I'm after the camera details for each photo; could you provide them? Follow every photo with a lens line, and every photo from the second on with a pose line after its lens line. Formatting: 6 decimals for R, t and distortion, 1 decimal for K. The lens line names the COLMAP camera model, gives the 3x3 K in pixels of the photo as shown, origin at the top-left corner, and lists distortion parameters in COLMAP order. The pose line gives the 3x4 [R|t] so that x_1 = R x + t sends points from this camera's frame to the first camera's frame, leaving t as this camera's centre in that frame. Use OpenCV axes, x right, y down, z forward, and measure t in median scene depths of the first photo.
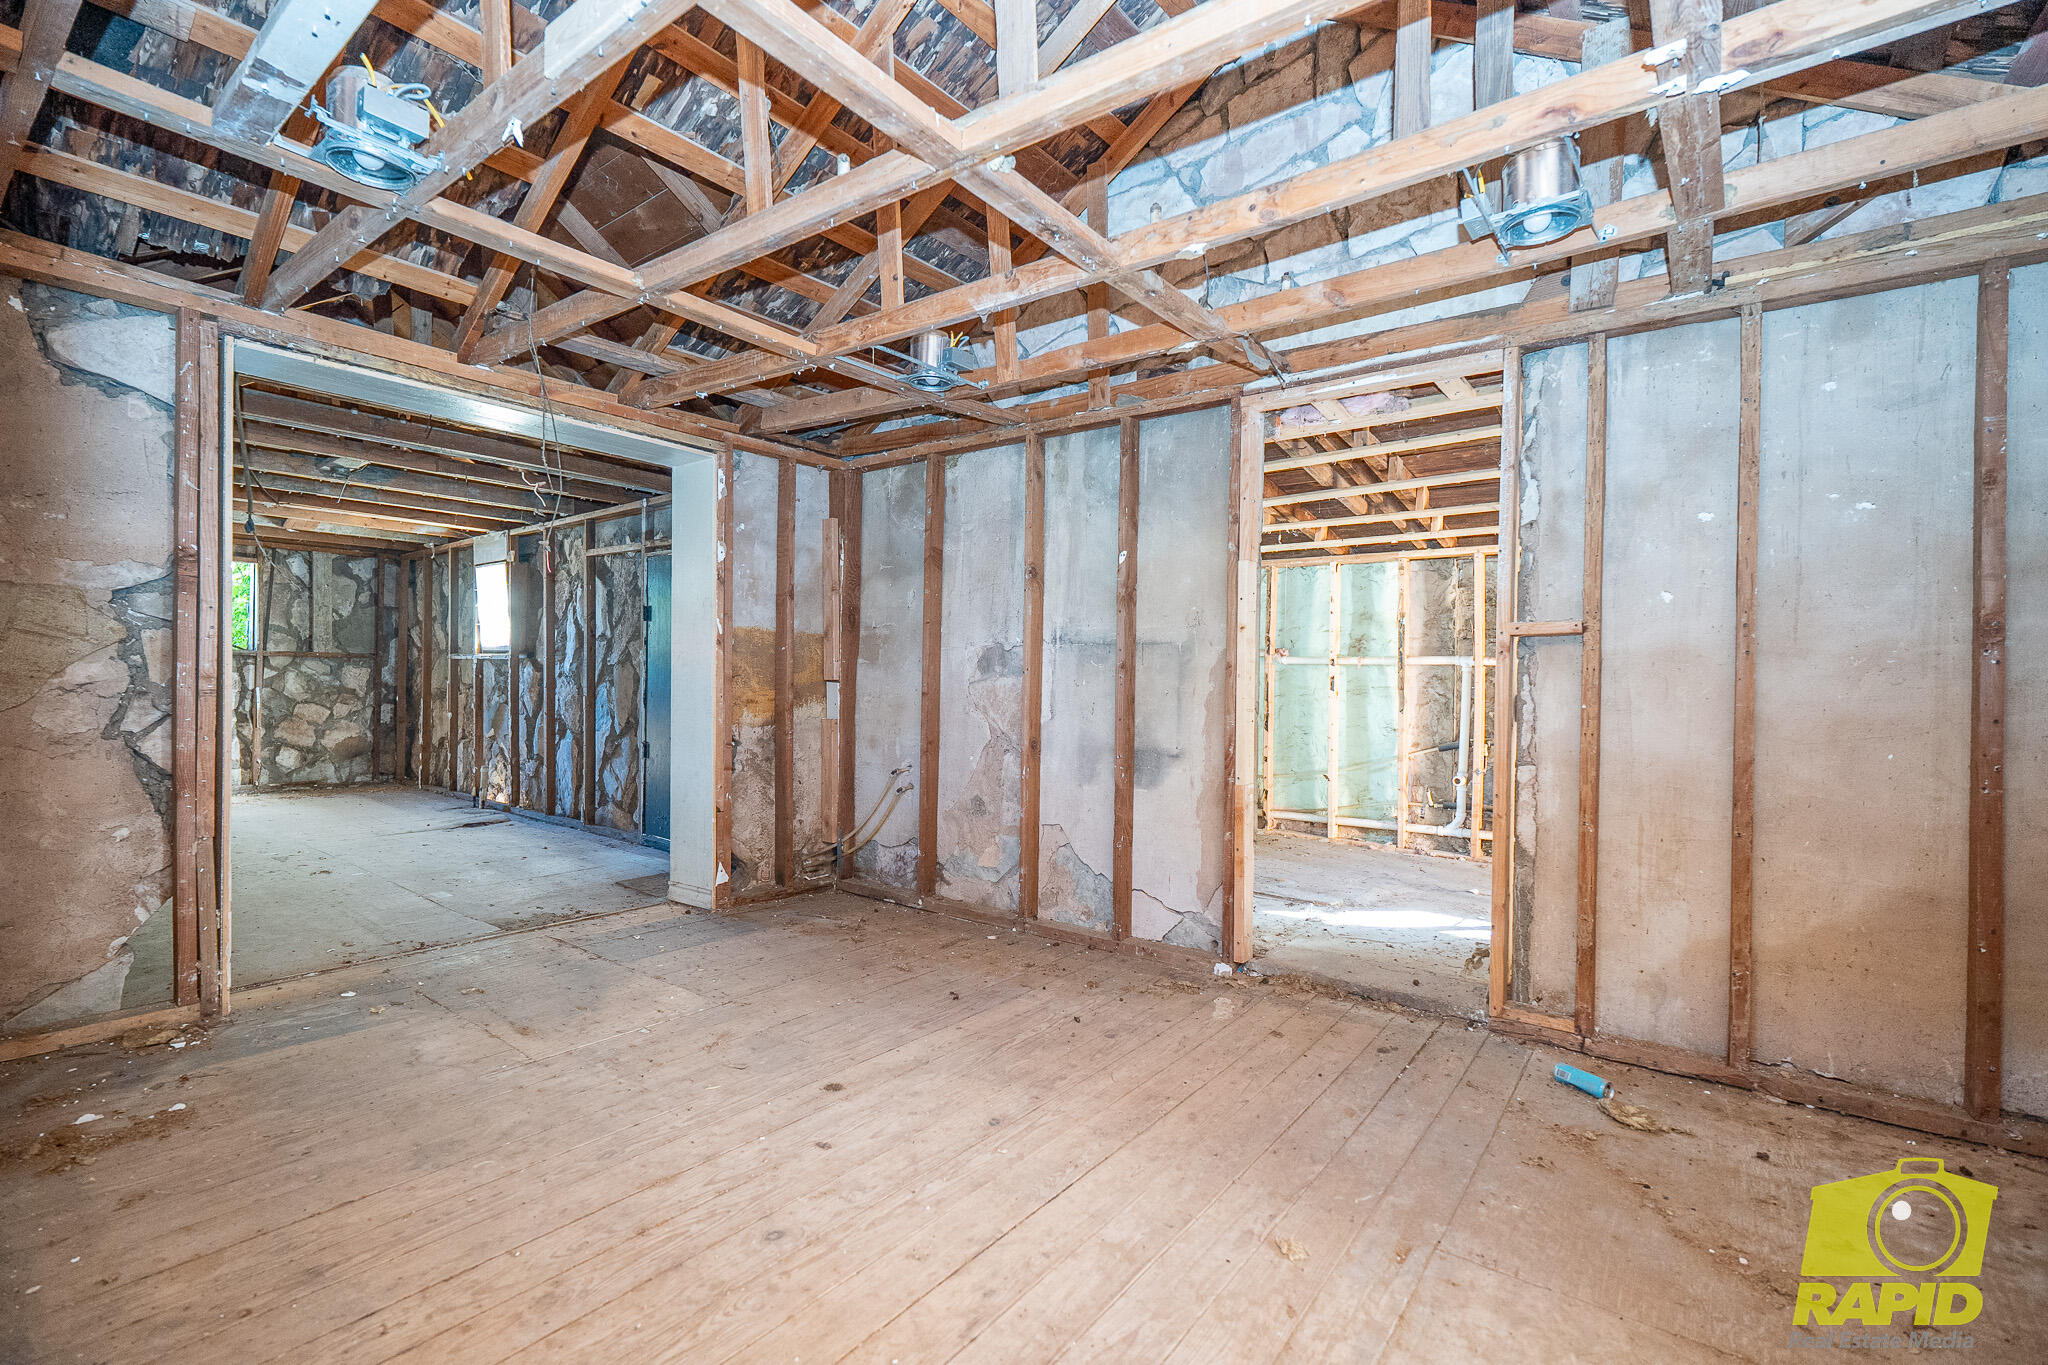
lens RADIAL K [[894.1, 0, 1038.6], [0, 894.1, 682.5], [0, 0, 1]] dist [-0.003328, 0.000528]
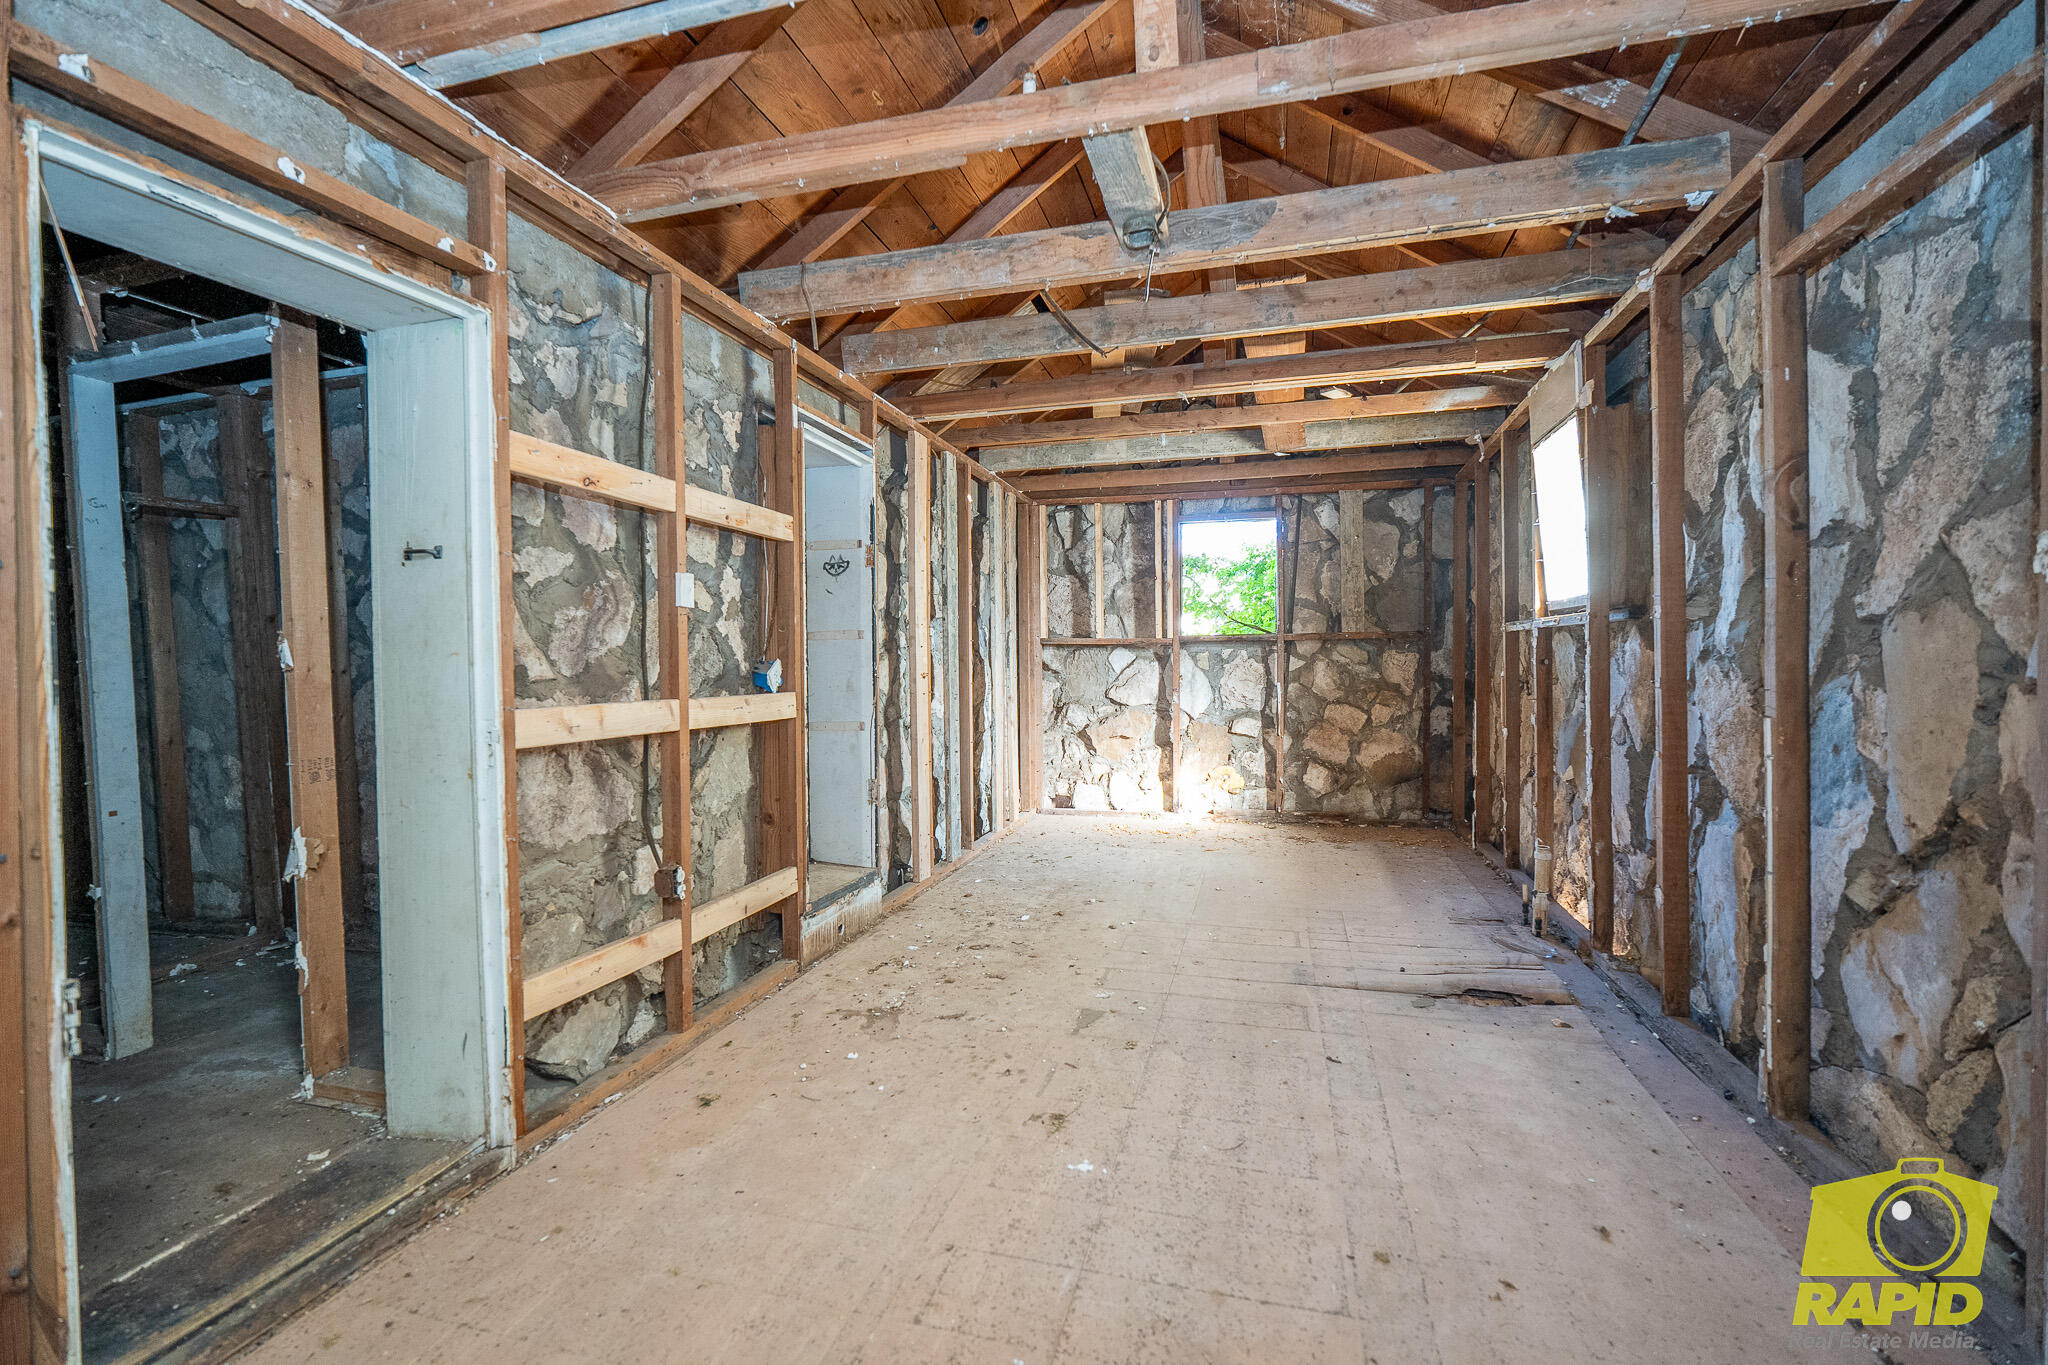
lens RADIAL K [[894.1, 0, 1027.1], [0, 894.1, 683.2], [0, 0, 1]] dist [-0.003328, 0.000528]
pose [[0.373926, 0.002812, -0.927454, -0.249386], [0.011969, 0.999898, 0.007857, -0.002270], [0.927381, -0.014038, 0.373854, 0.507917]]
